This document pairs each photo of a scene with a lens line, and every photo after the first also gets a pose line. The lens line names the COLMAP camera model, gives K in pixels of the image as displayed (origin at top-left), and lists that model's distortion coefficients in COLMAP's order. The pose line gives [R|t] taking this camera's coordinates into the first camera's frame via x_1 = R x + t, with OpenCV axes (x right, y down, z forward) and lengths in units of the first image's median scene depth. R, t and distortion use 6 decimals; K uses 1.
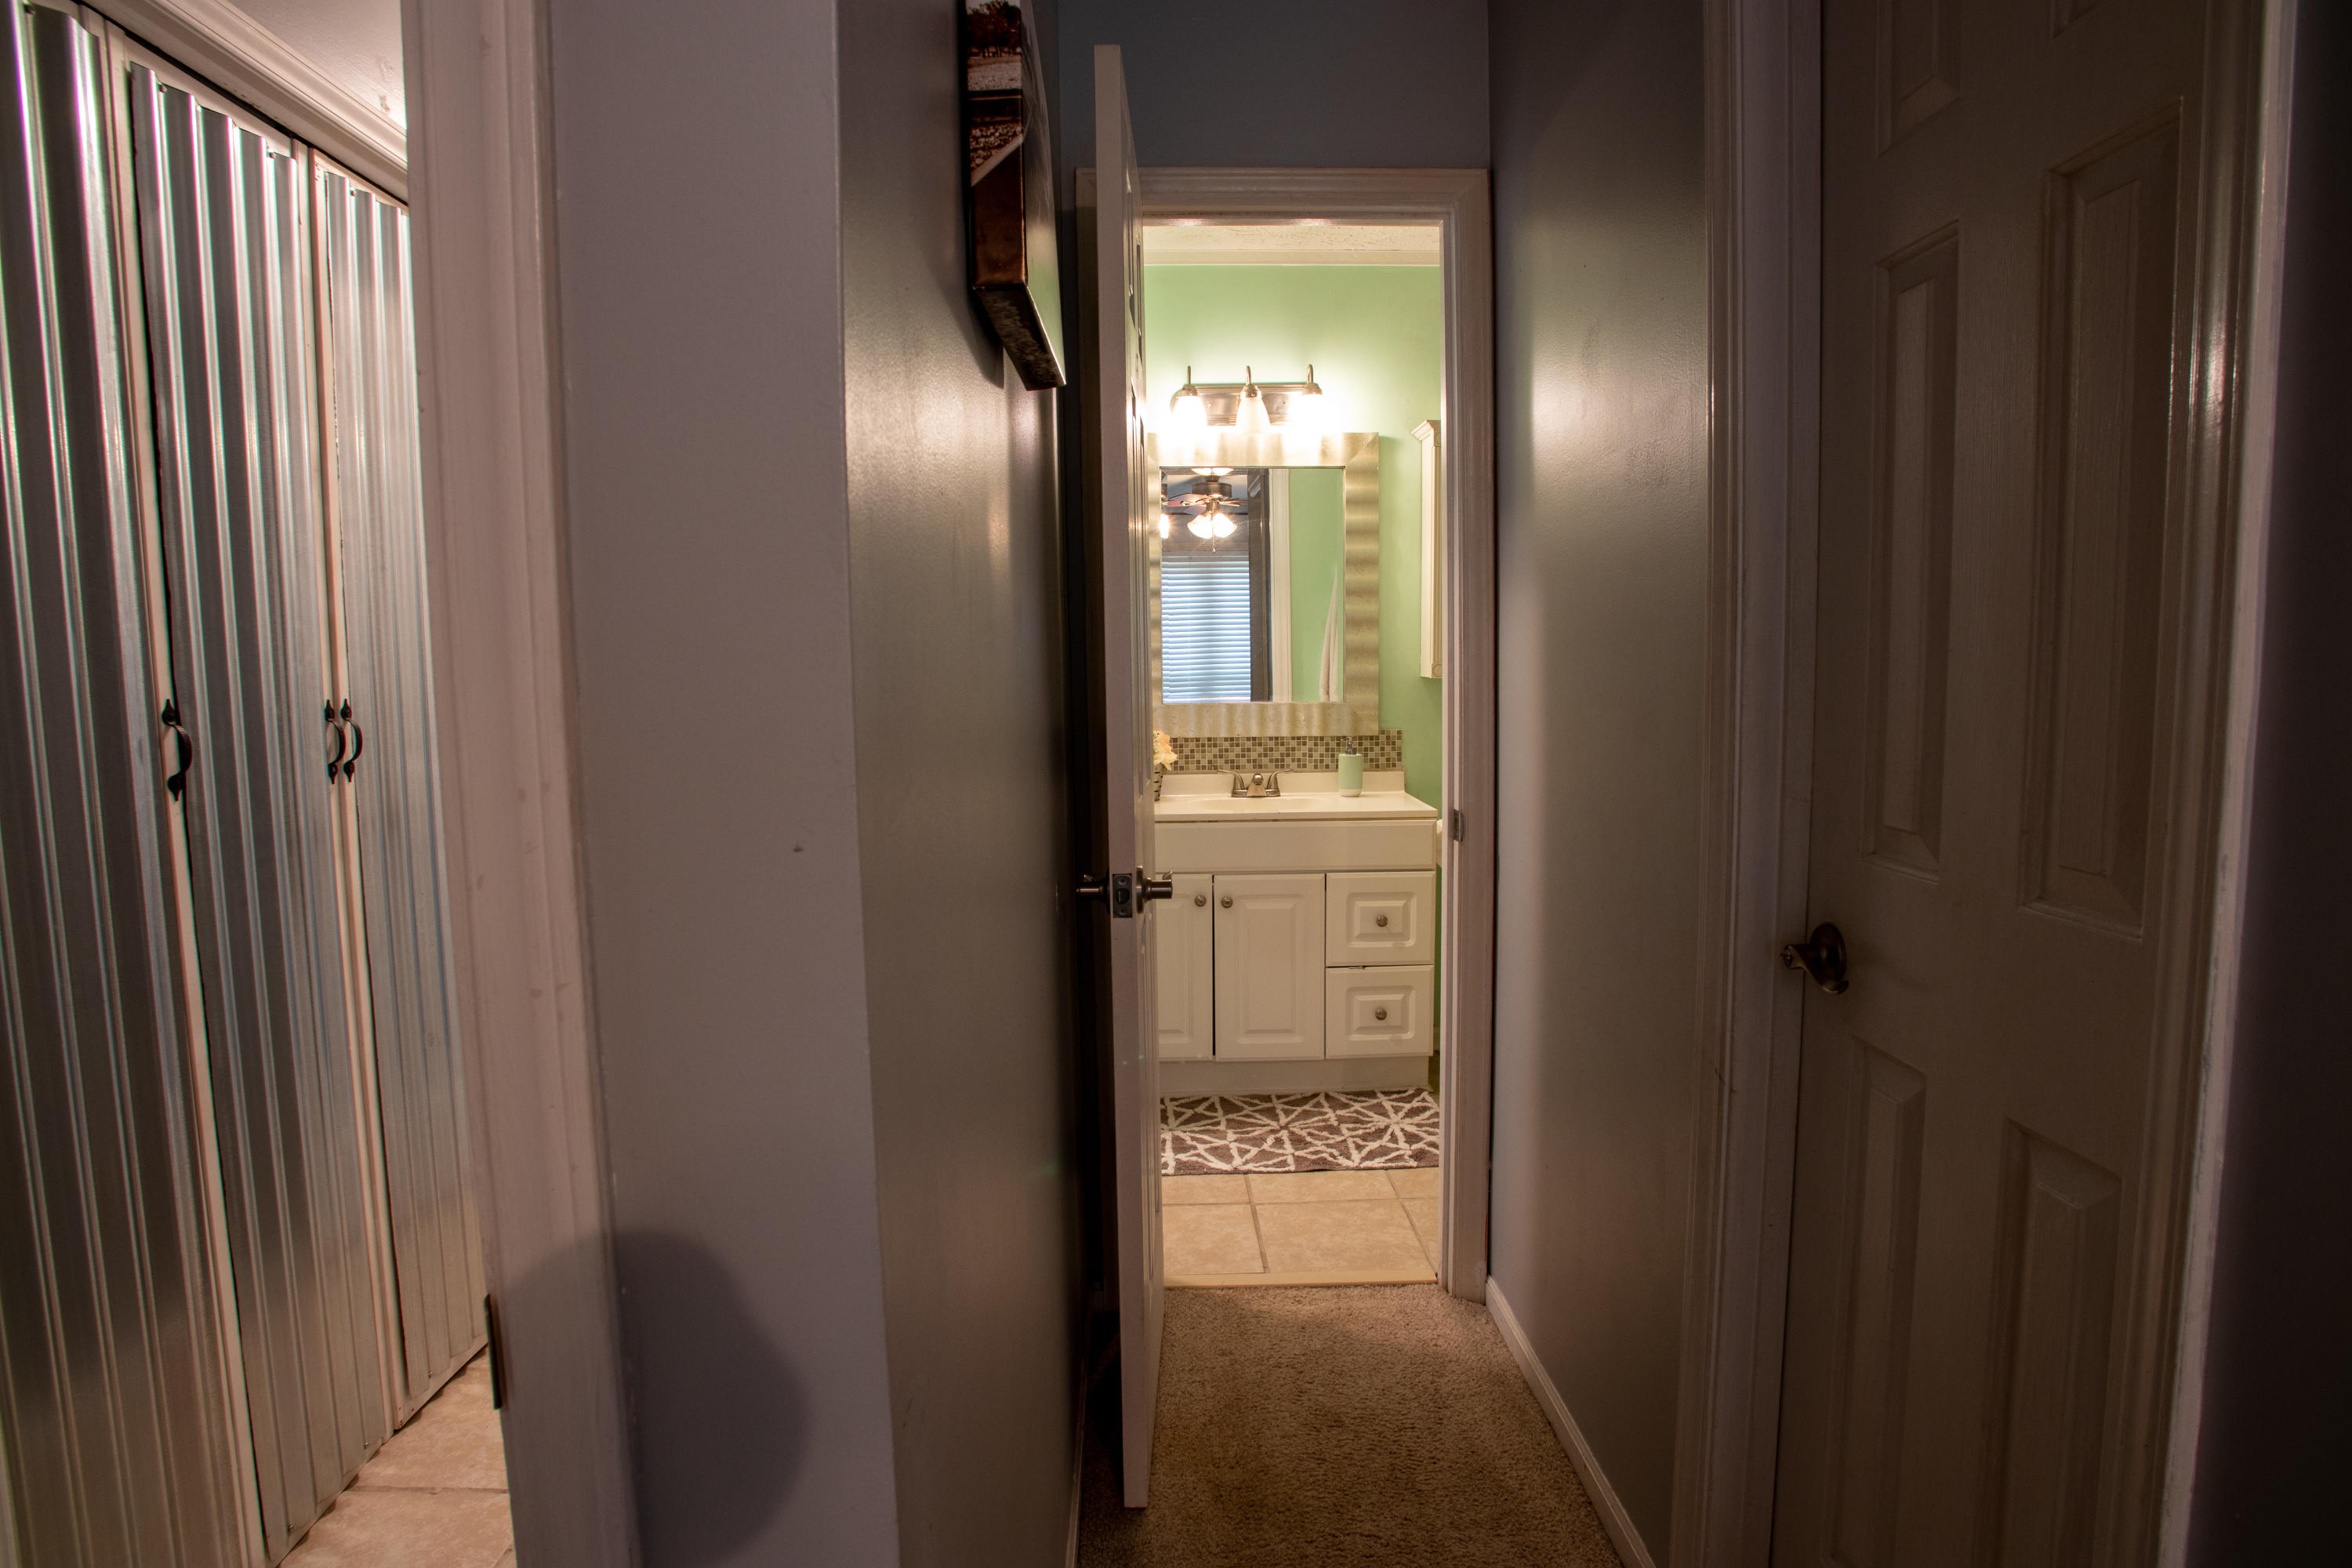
lens RADIAL K [[1327.1, 0, 1177.5], [0, 1327.1, 791.6], [0, 0, 1]] dist [-0.097500, 0.041194]
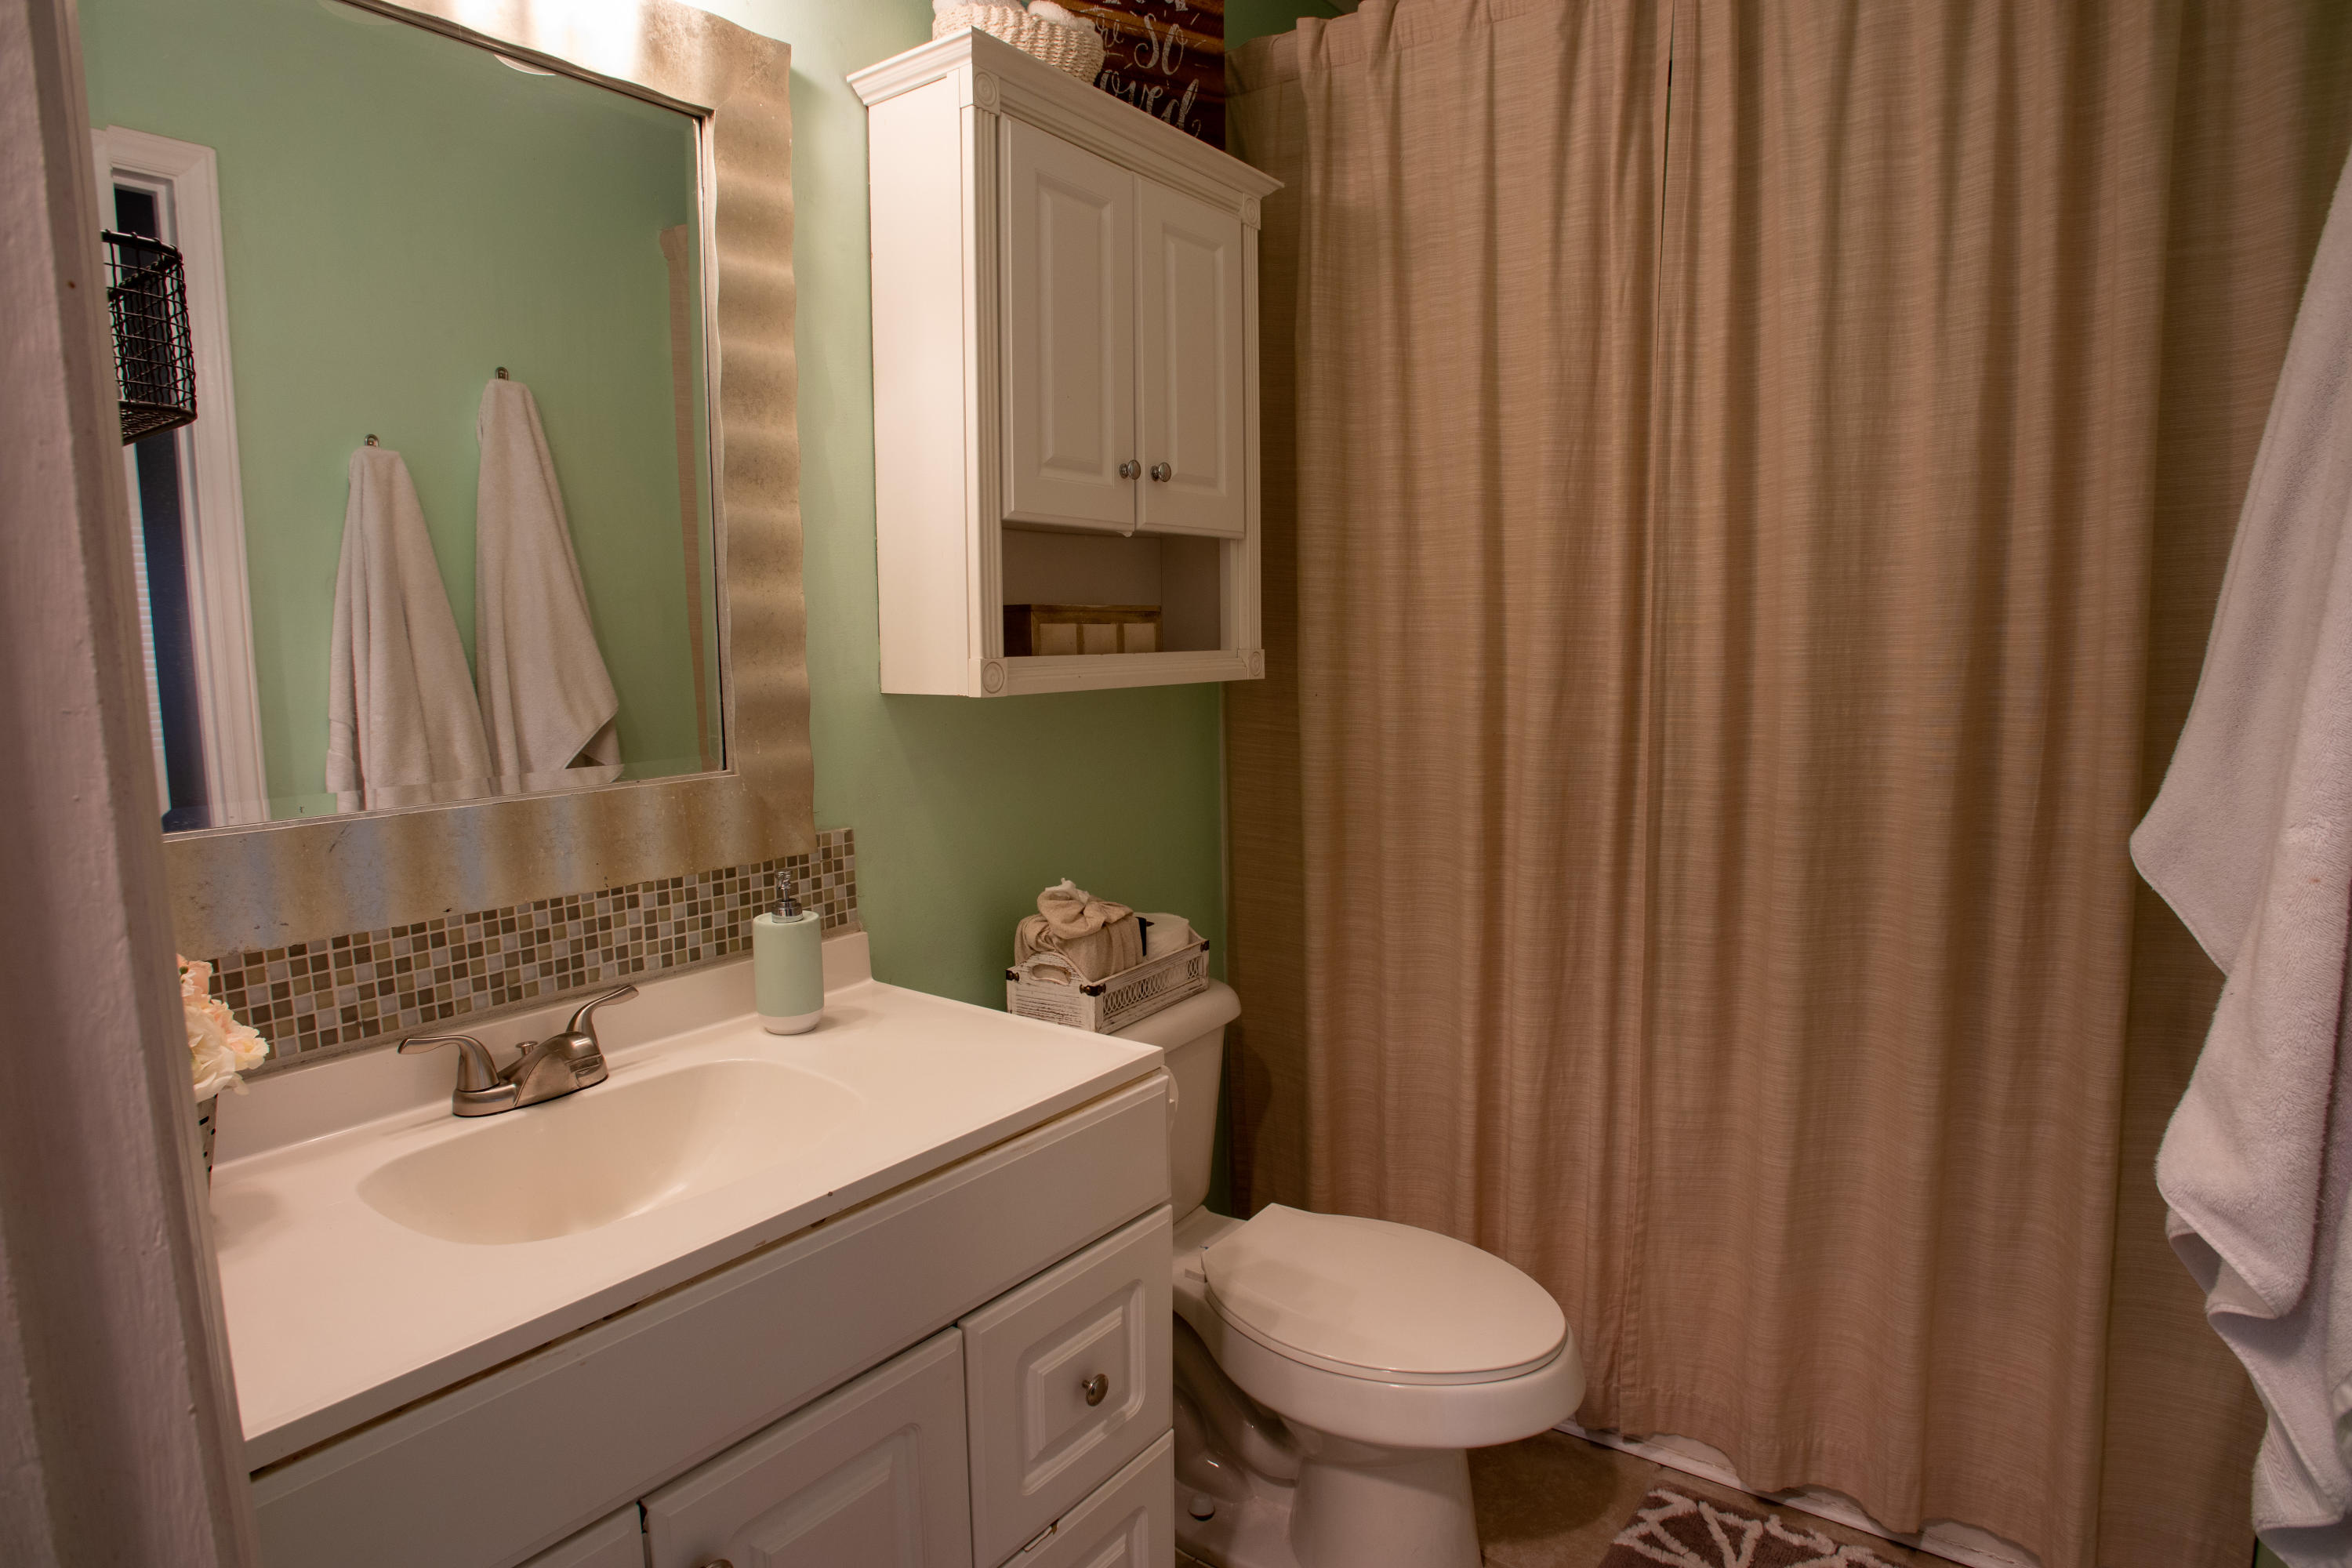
lens RADIAL K [[1327.1, 0, 1171.9], [0, 1327.1, 804.0], [0, 0, 1]] dist [-0.097500, 0.041194]
pose [[0.592218, -0.105991, 0.798776, -0.091540], [0.082636, 0.994073, 0.070639, -0.075331], [-0.801529, 0.024174, 0.597467, 0.694093]]
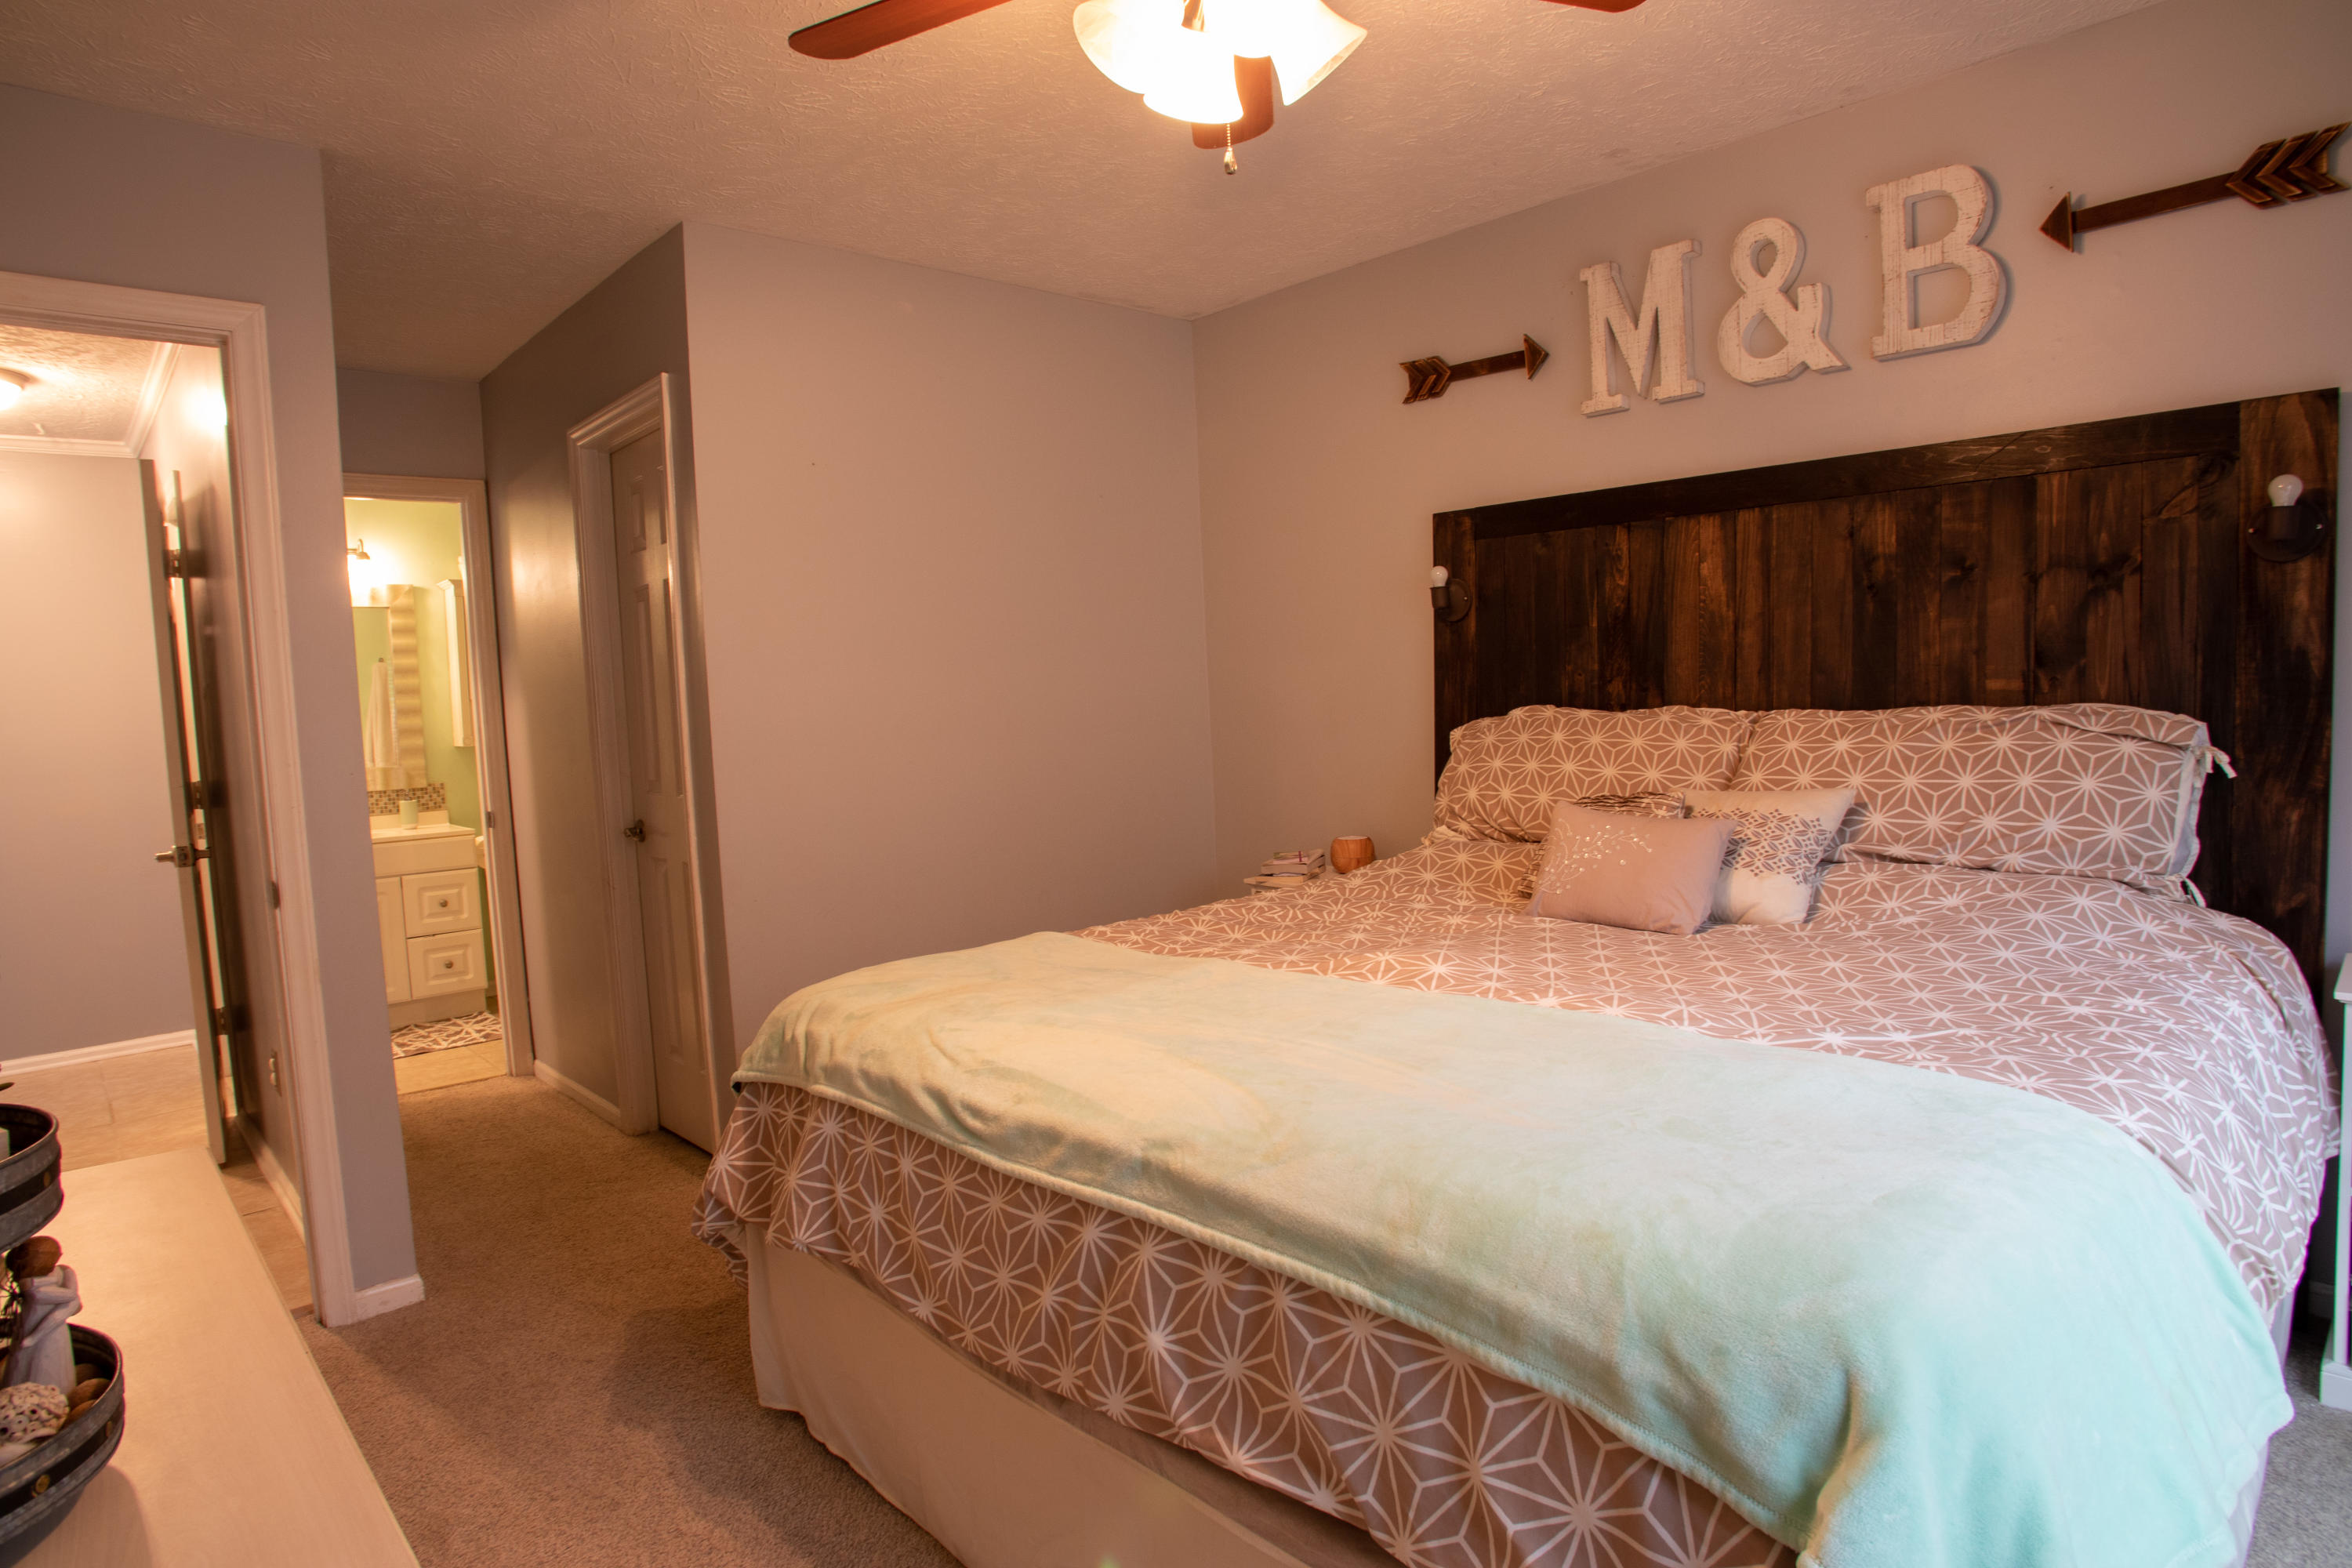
lens RADIAL K [[1327.1, 0, 1186.1], [0, 1327.1, 784.8], [0, 0, 1]] dist [-0.097500, 0.041194]
pose [[0.754226, -0.065909, 0.653298, -0.151590], [0.101292, 0.994718, -0.016587, 0.065753], [-0.648755, 0.078684, 0.756919, -0.650889]]
